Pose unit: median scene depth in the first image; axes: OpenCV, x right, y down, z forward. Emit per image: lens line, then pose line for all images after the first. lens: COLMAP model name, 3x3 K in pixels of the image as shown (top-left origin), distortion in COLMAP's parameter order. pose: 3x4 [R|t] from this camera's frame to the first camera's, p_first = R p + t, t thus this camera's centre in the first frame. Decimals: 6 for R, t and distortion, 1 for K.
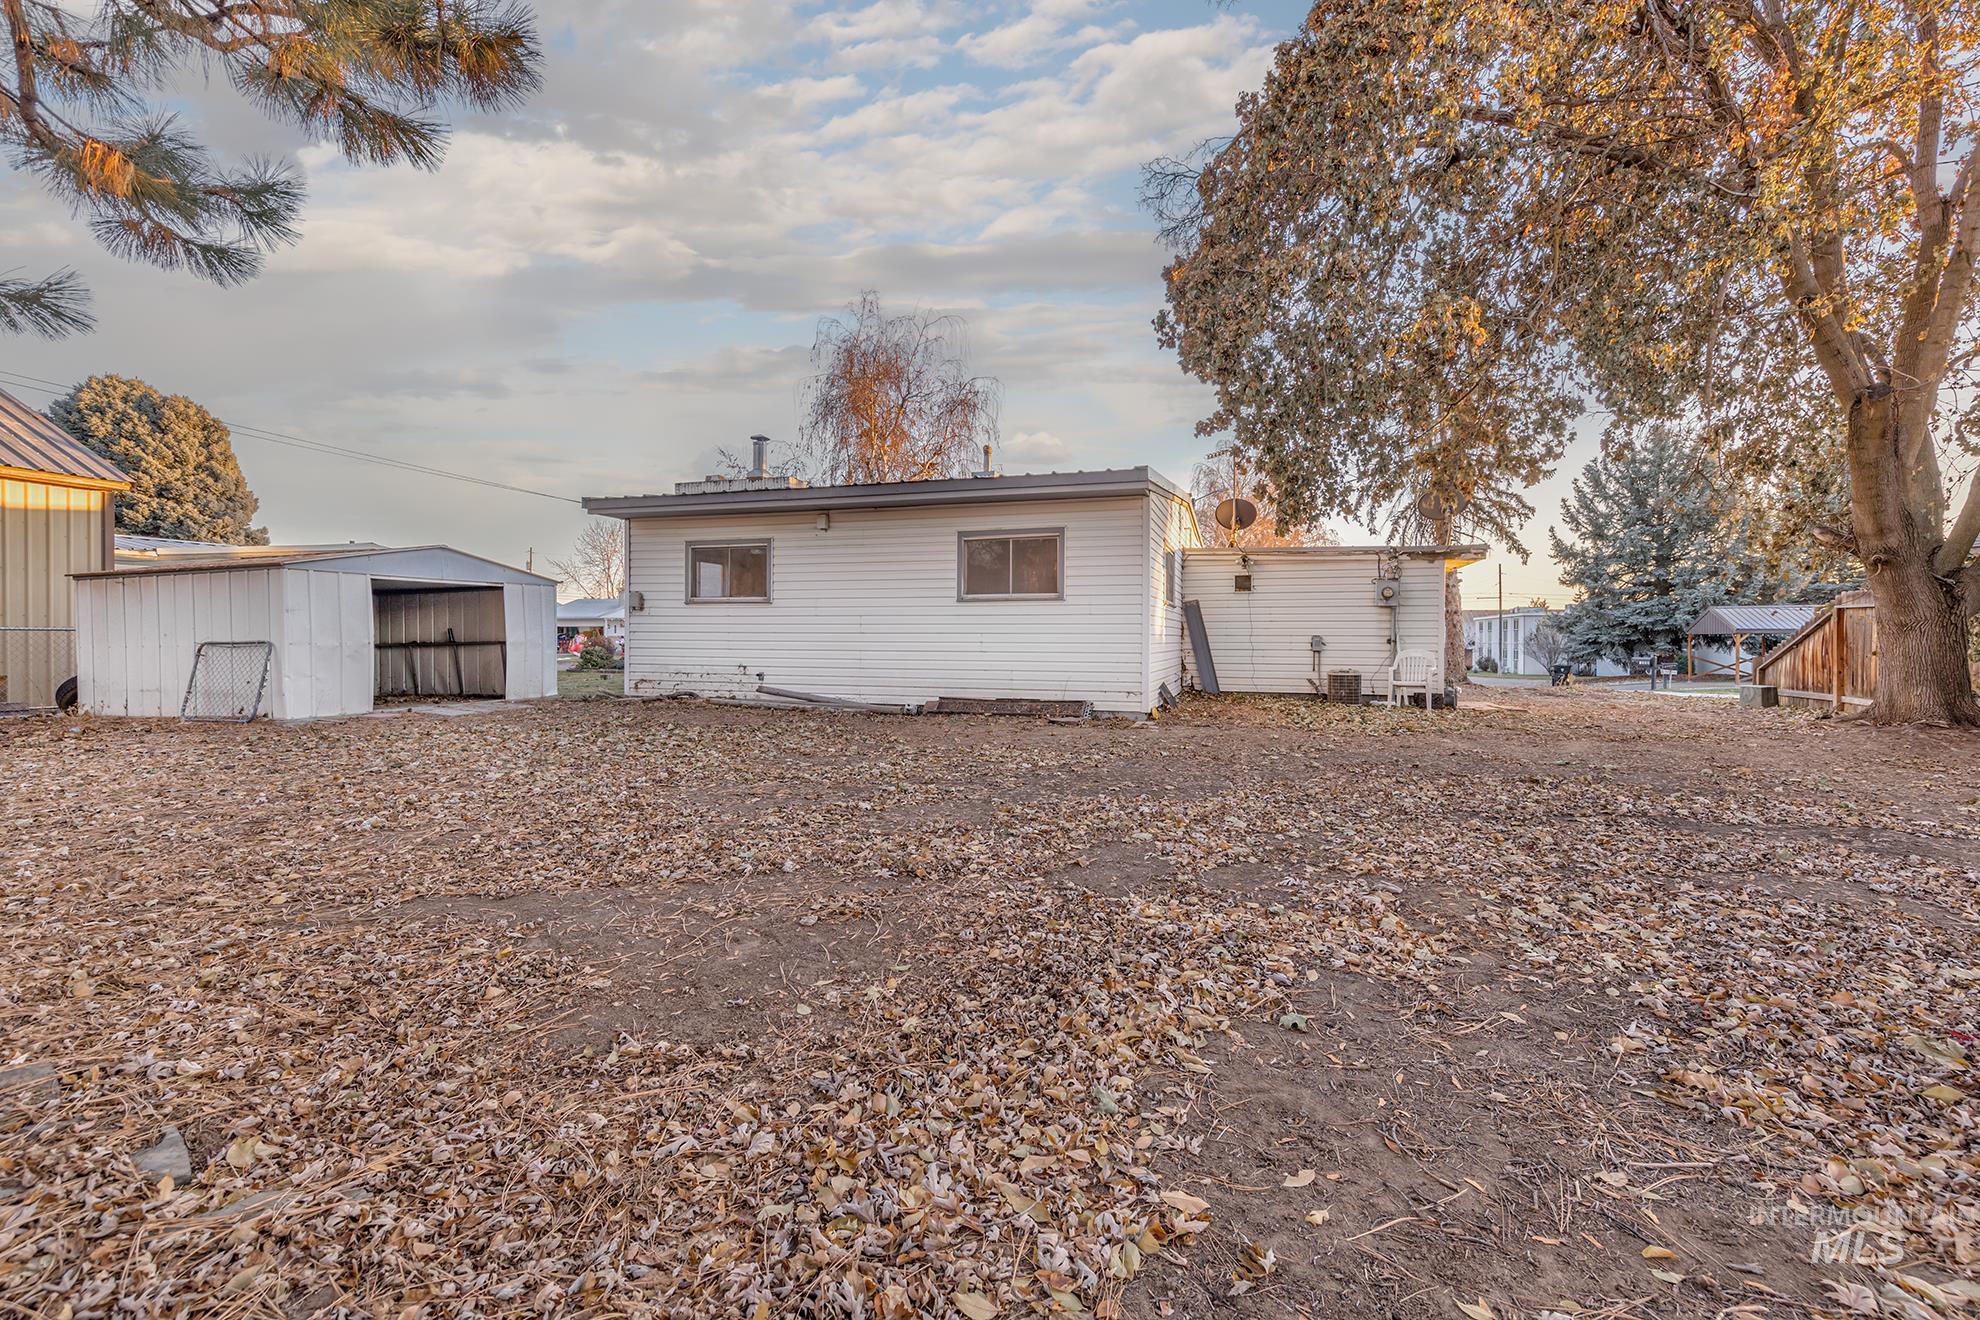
lens RADIAL K [[836.5, 0, 989.1], [0, 836.5, 653.9], [0, 0, 1]] dist [0.000648, 0.000701]
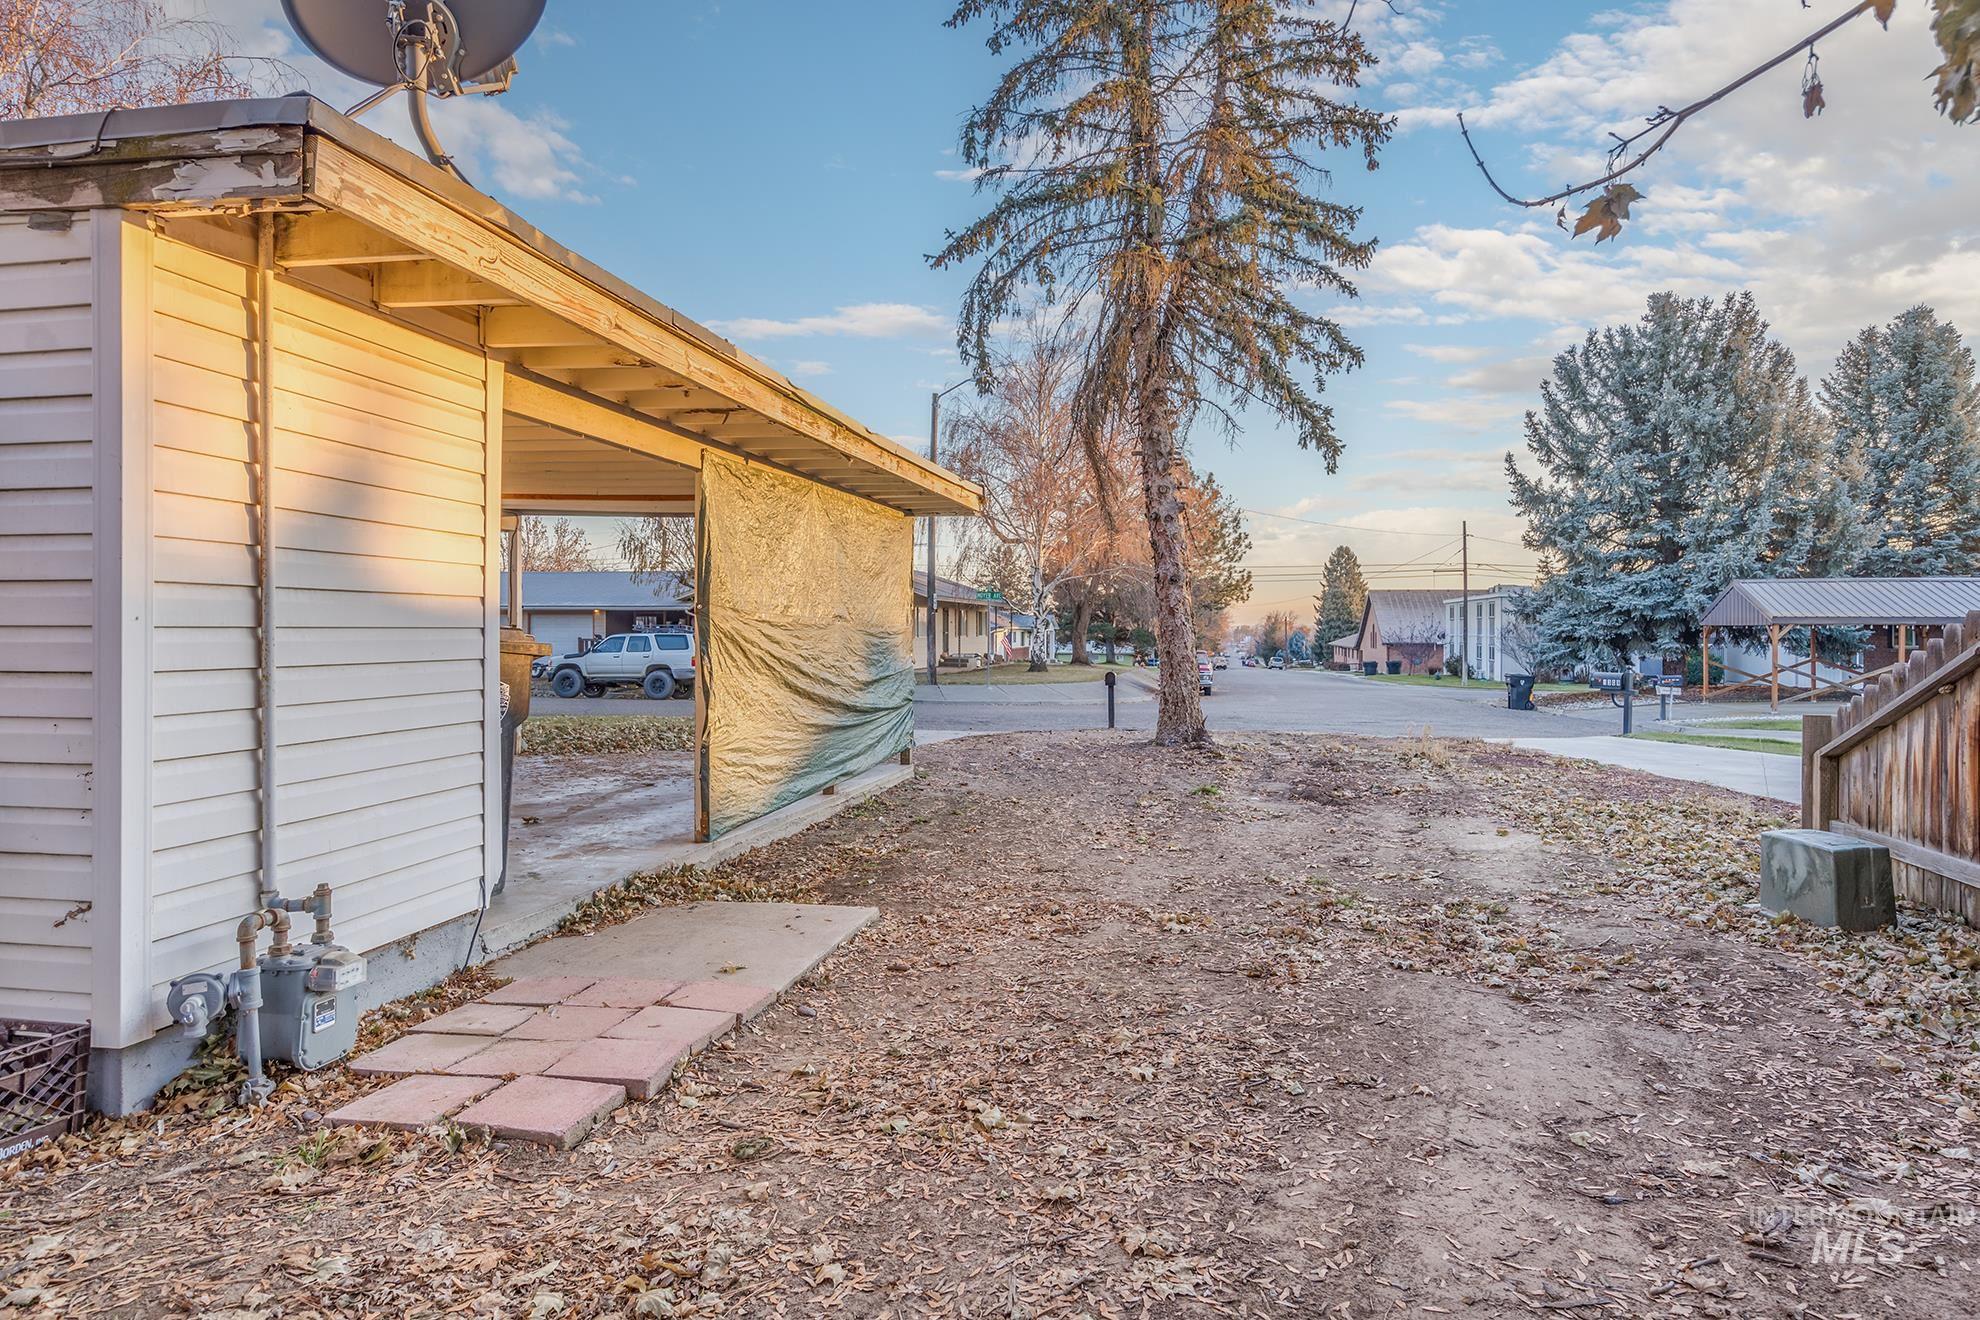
lens RADIAL K [[1110.7, 0, 1000.7], [0, 1110.7, 650.0], [0, 0, 1]] dist [-0.009250, -0.001177]
pose [[0.993345, -0.003795, 0.115112, 0.206363], [0.003660, 0.999992, 0.001382, -0.007709], [-0.115117, -0.000952, 0.993352, 0.227188]]
